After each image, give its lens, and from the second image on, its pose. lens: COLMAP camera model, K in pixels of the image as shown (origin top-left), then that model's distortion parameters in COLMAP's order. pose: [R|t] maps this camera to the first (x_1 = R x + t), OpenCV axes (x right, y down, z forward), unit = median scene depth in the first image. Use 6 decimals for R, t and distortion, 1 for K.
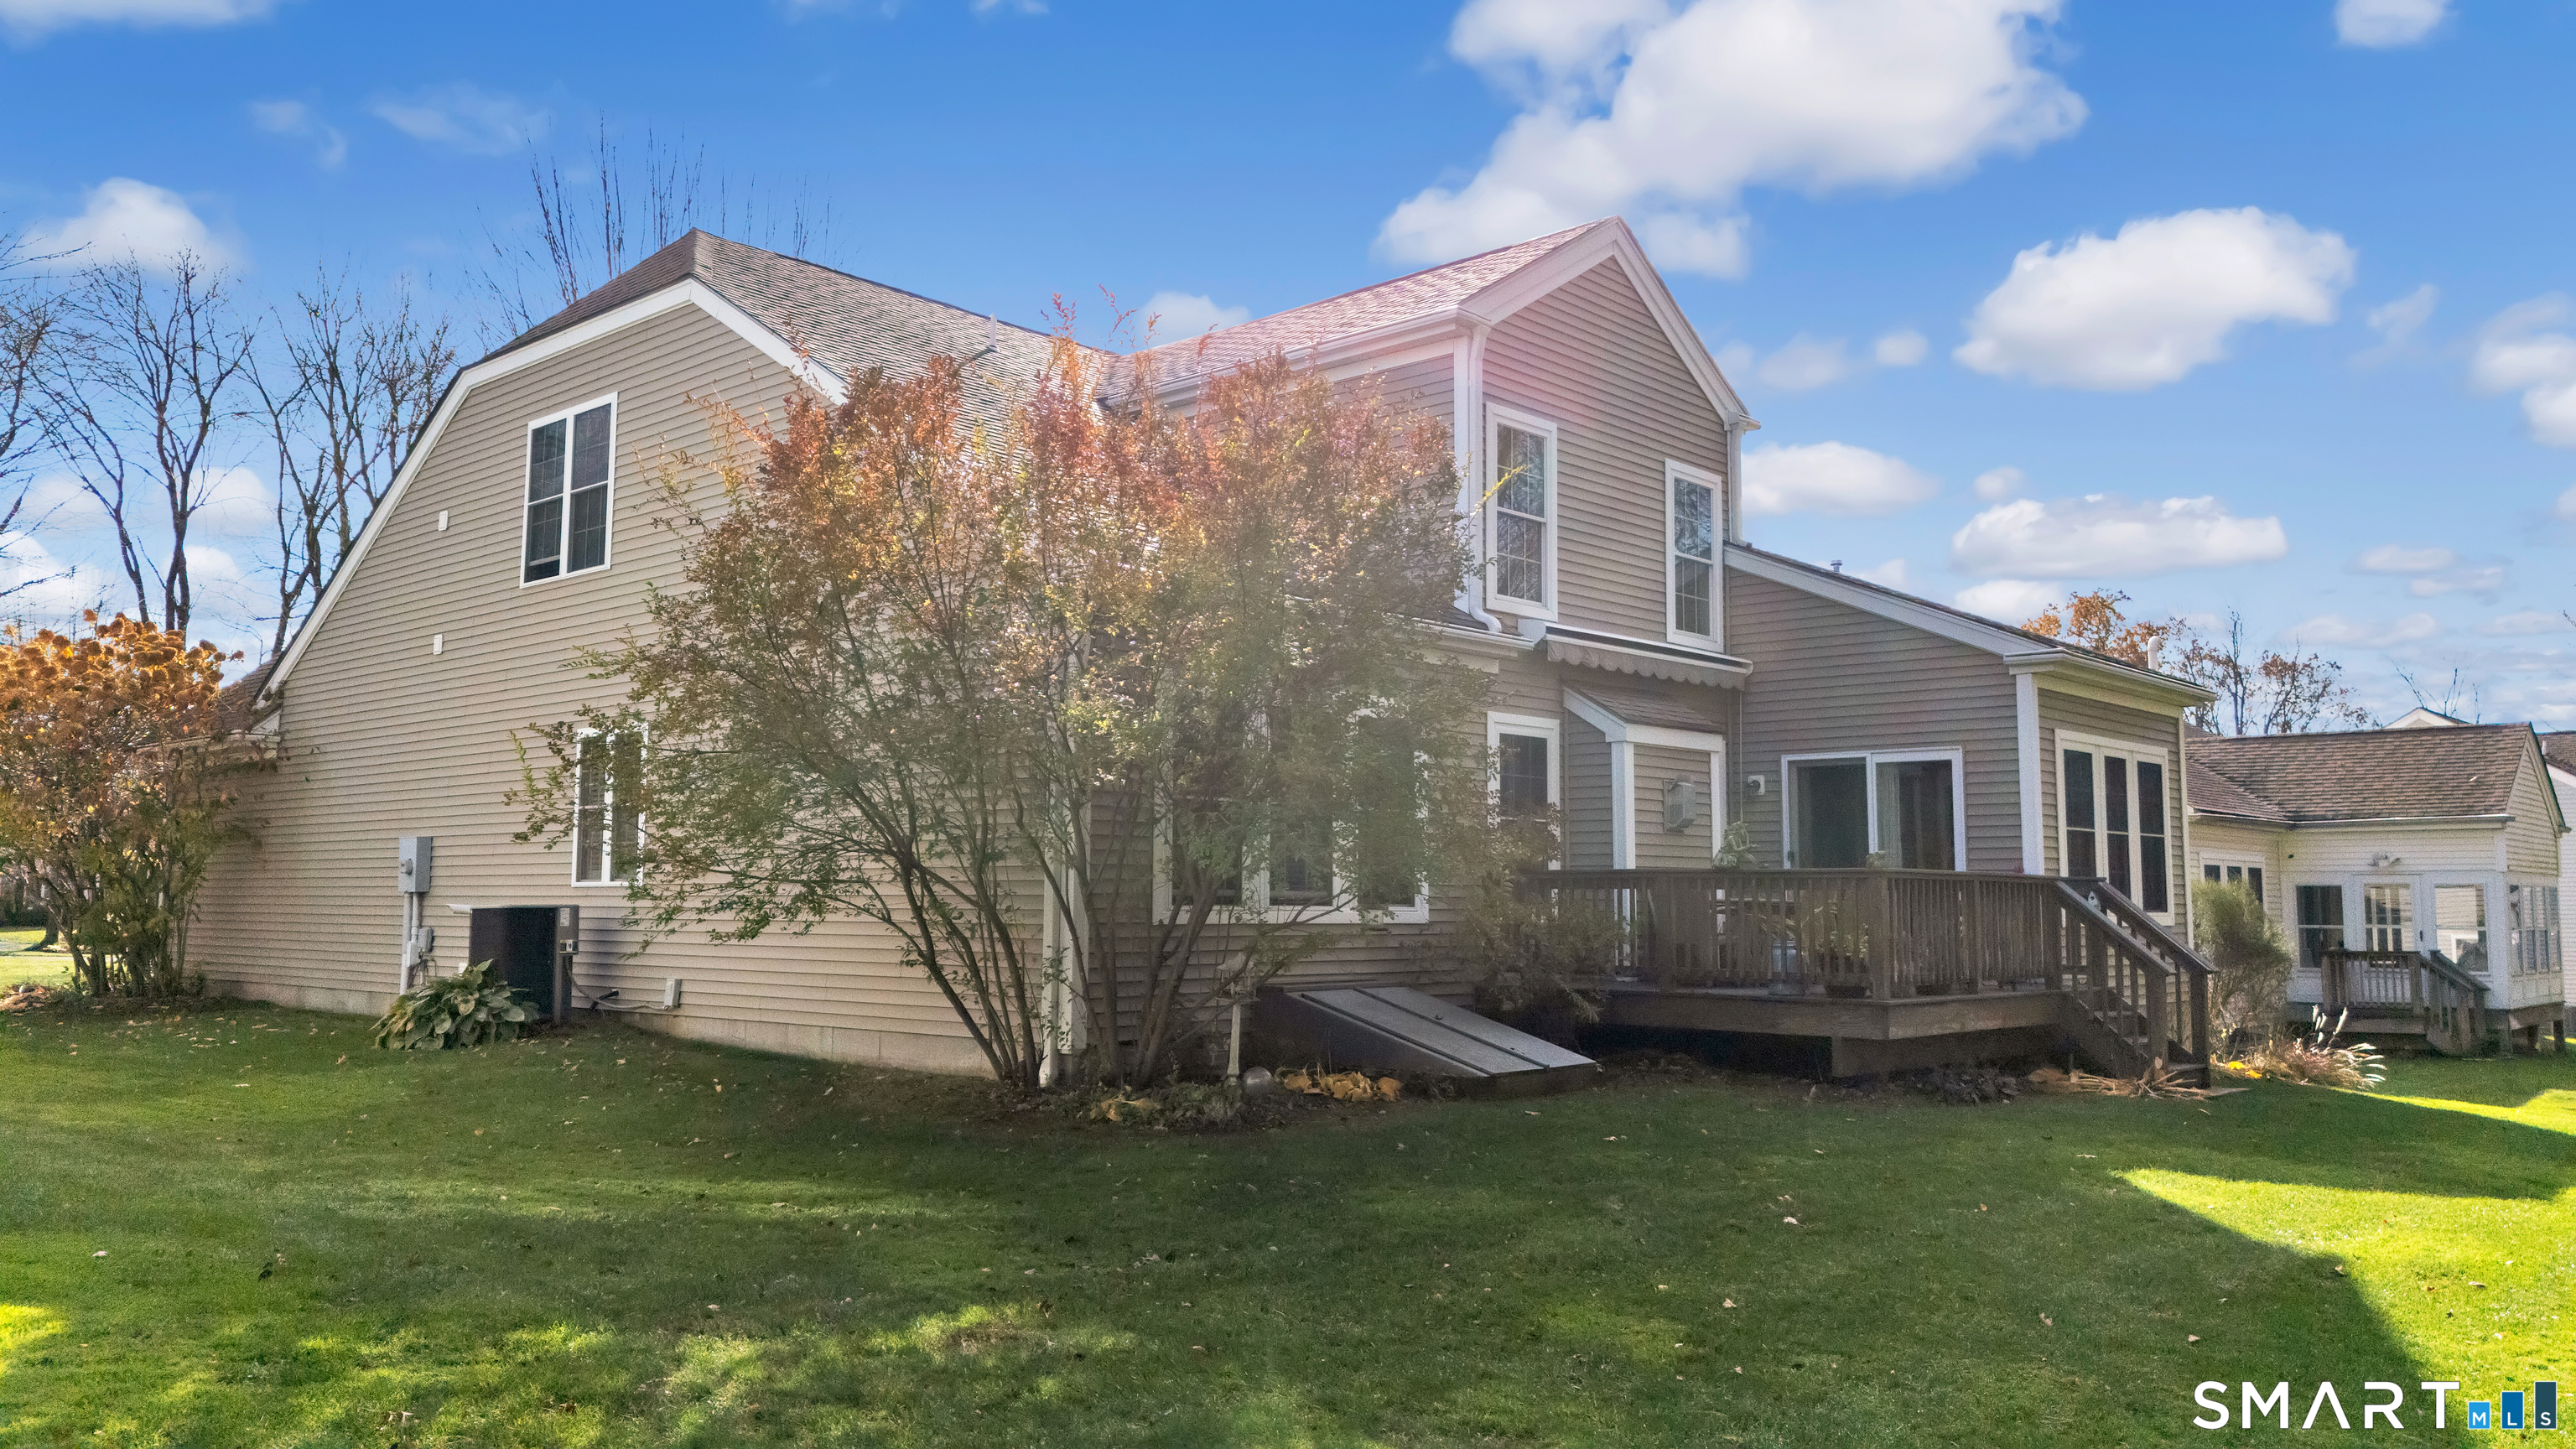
lens RADIAL K [[1915.3, 0, 1288.0], [0, 1915.3, 724.5], [0, 0, 1]] dist [0.073689, -0.000928]
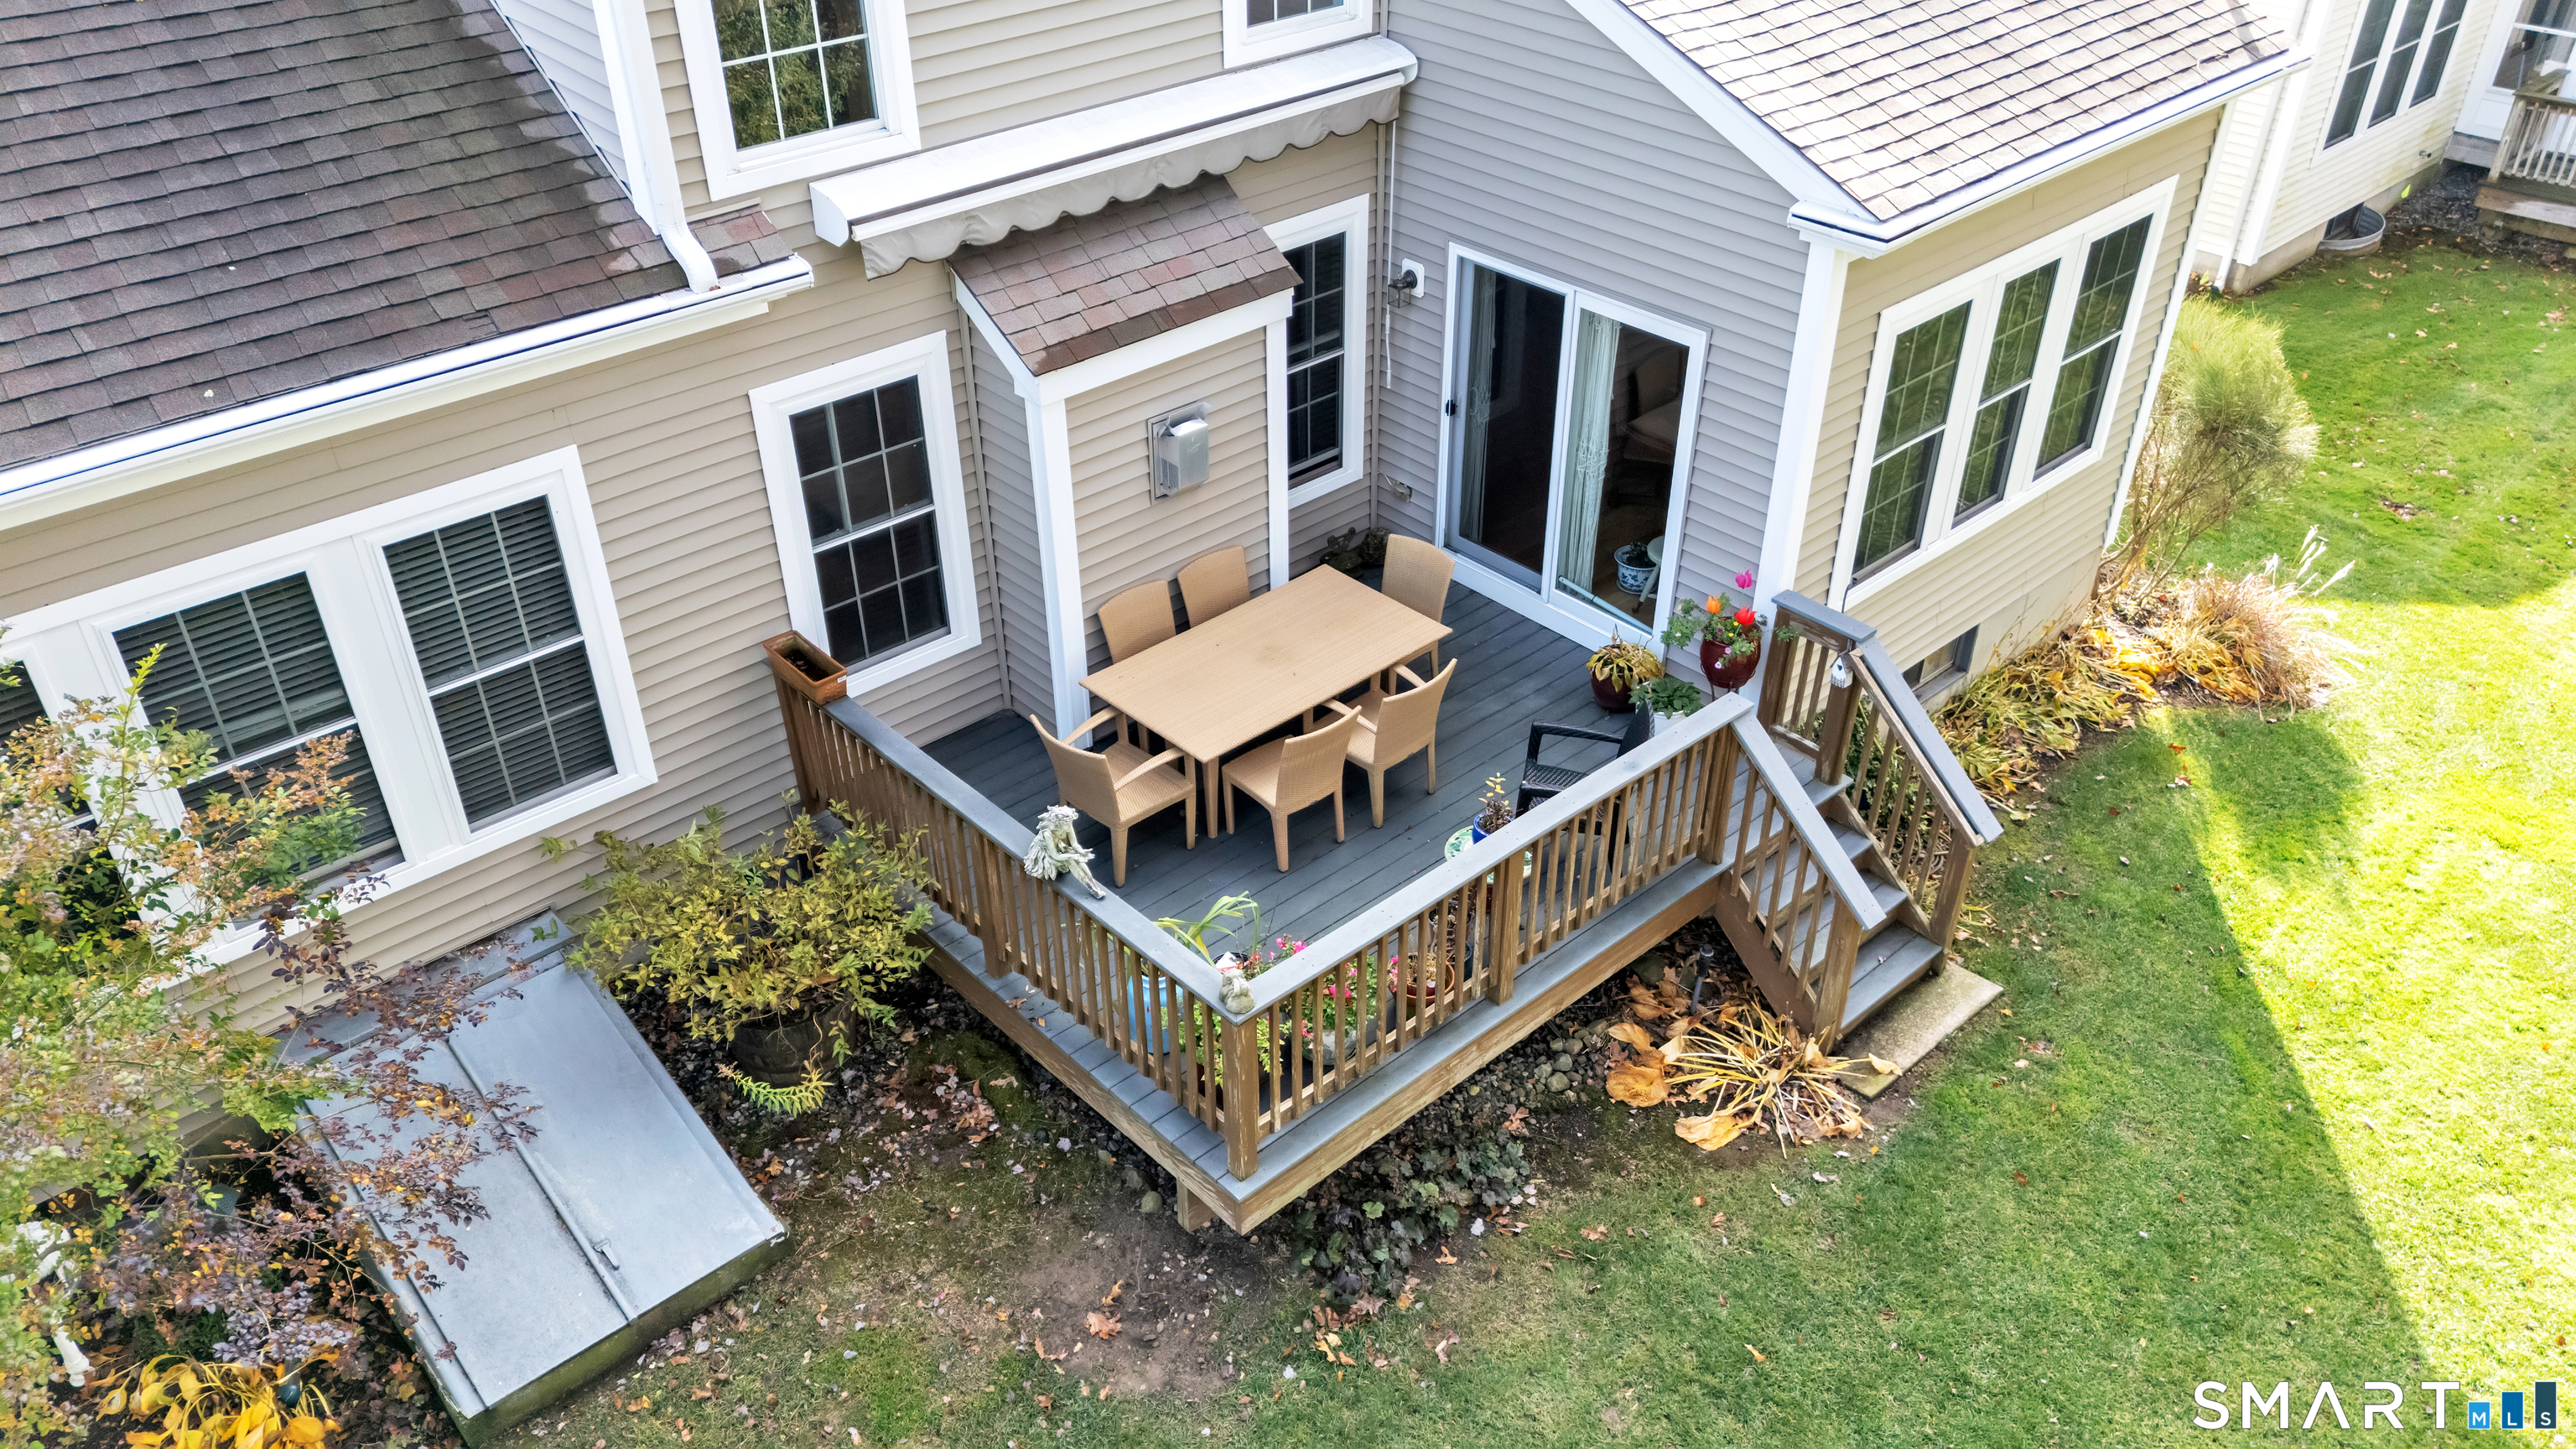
lens RADIAL K [[1915.3, 0, 1288.0], [0, 1915.3, 724.5], [0, 0, 1]] dist [0.073689, -0.000928]
pose [[0.995545, 0.042189, -0.084323, 0.267199], [0.021533, 0.768946, 0.638951, -0.245408], [0.091796, -0.637920, 0.764612, 0.472022]]
